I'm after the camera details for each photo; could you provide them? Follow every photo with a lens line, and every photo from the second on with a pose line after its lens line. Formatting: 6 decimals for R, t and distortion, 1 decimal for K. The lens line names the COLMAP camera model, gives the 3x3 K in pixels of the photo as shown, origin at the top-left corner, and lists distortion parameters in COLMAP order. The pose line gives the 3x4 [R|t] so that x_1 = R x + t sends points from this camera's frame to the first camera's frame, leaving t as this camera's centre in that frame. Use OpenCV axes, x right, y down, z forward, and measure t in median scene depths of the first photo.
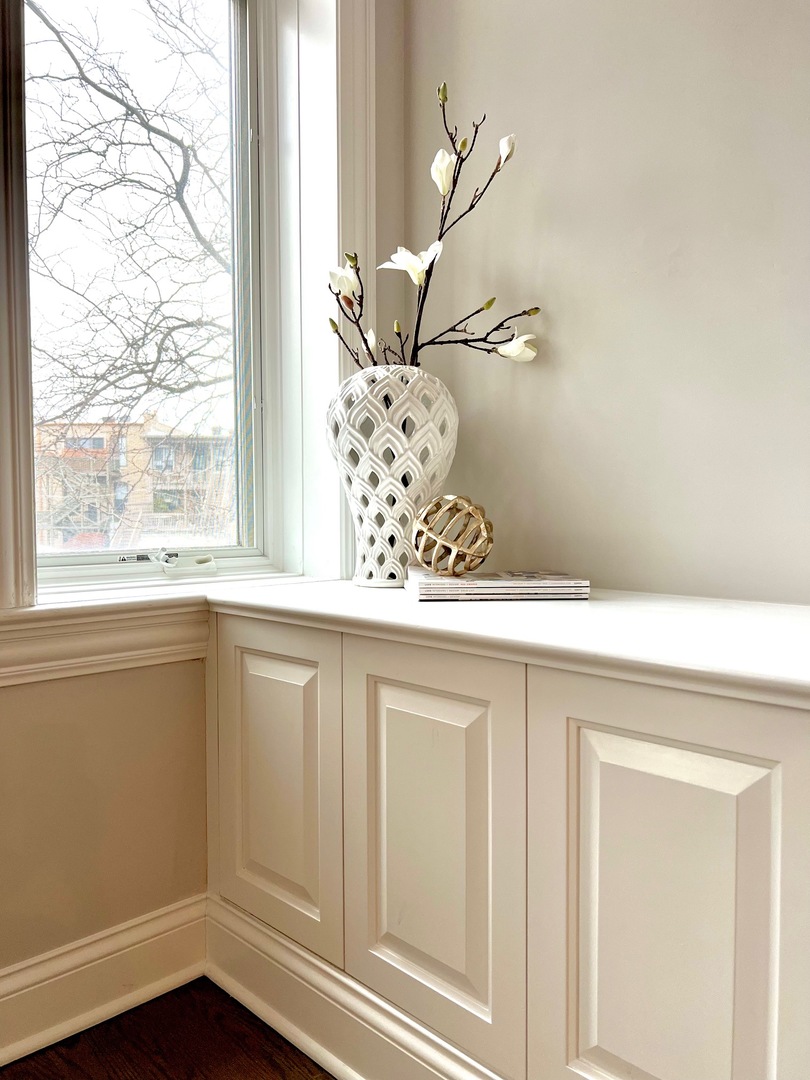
lens RADIAL K [[816.8, 0, 403.3], [0, 816.8, 541.9], [0, 0, 1]] dist [0.076622, -0.086155]
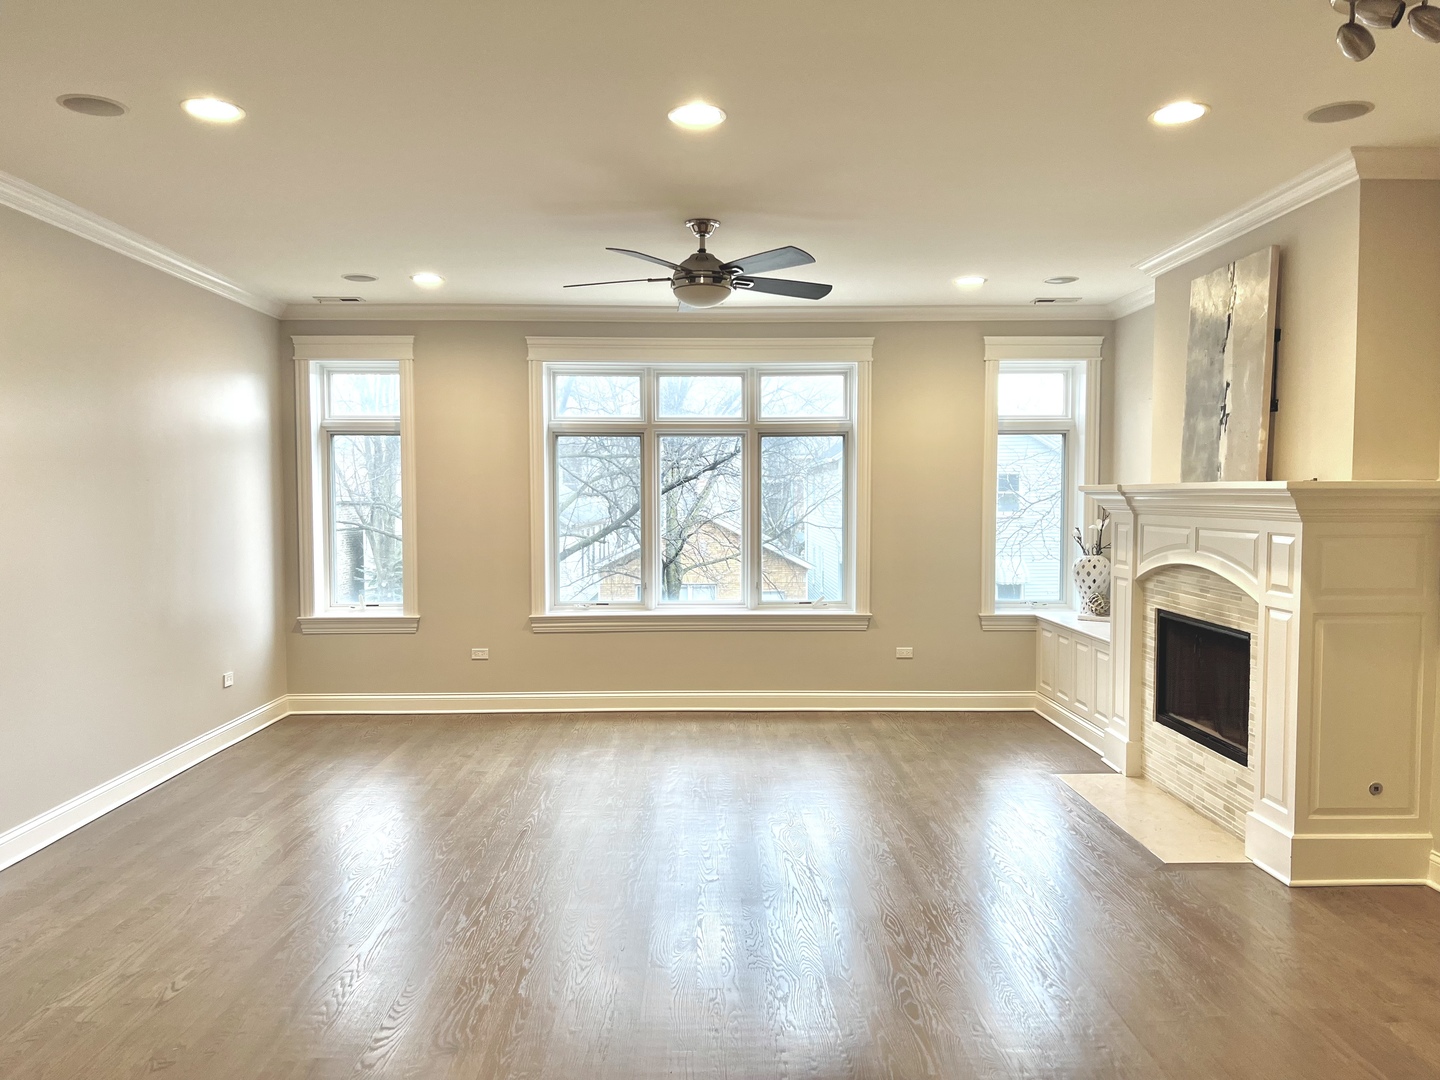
lens RADIAL K [[1089.1, 0, 712.3], [0, 1089.1, 548.4], [0, 0, 1]] dist [0.076622, -0.086155]
pose [[0.725593, 0.039976, -0.686962, 2.161493], [-0.030243, 0.999199, 0.026202, -0.329018], [0.687459, 0.001764, 0.726221, -3.775062]]
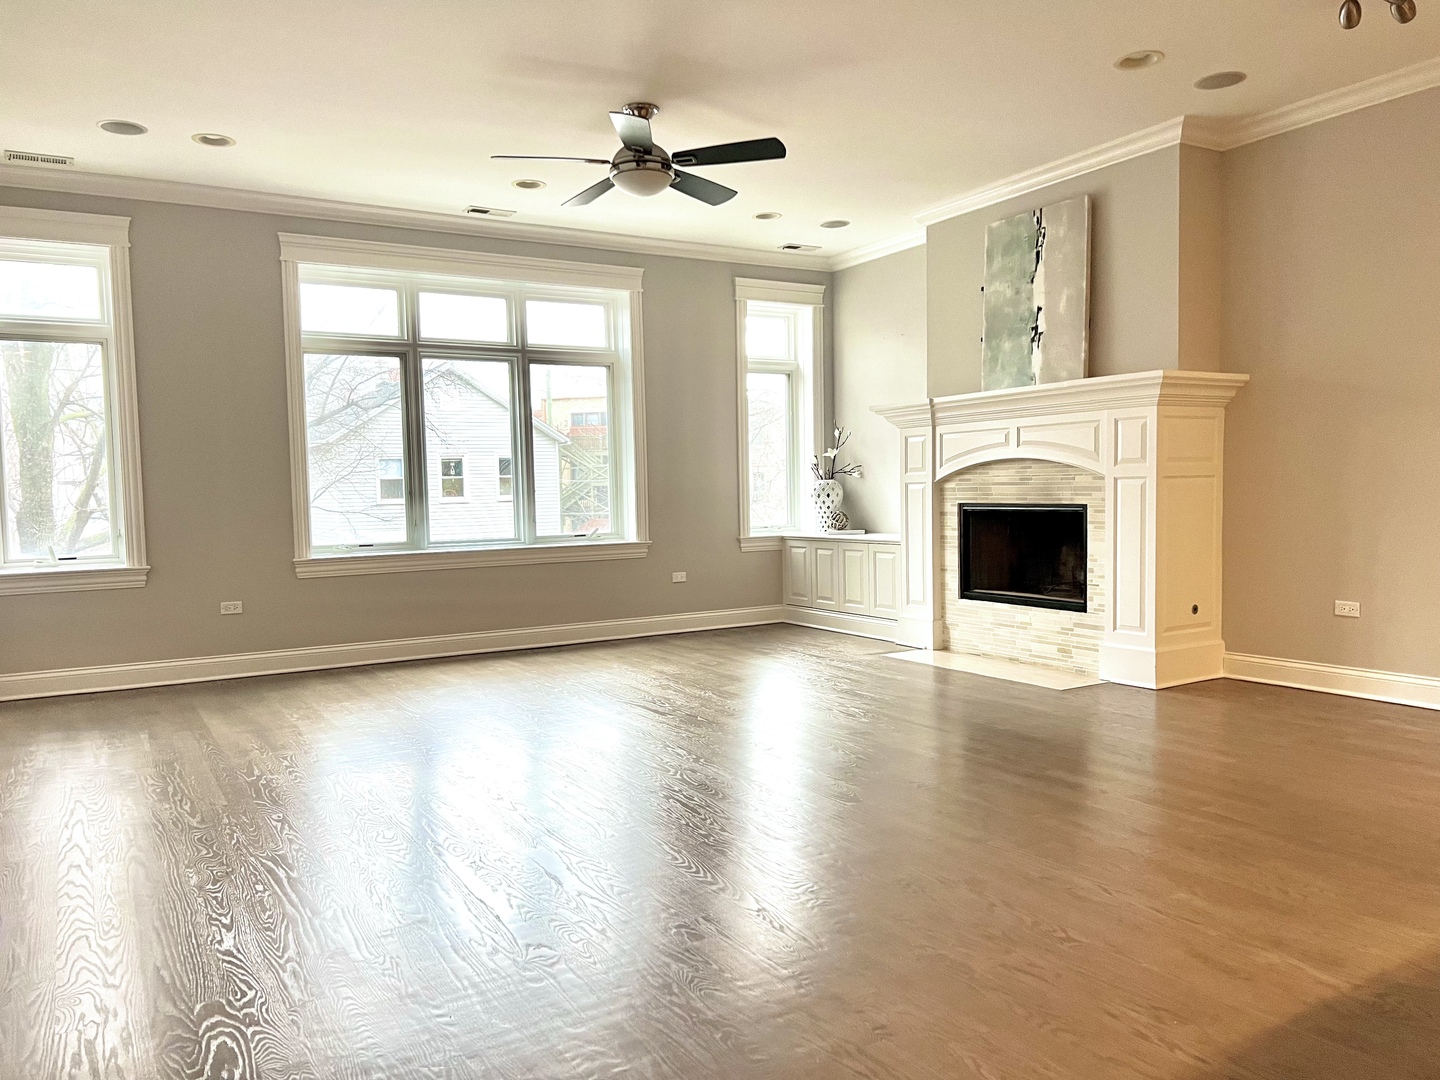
lens RADIAL K [[1089.1, 0, 722.2], [0, 1089.1, 549.1], [0, 0, 1]] dist [0.076622, -0.086155]
pose [[0.974275, -0.001868, -0.225356, 0.727222], [0.006171, 0.999812, 0.018392, 0.031212], [0.225279, -0.019310, 0.974103, -4.548451]]
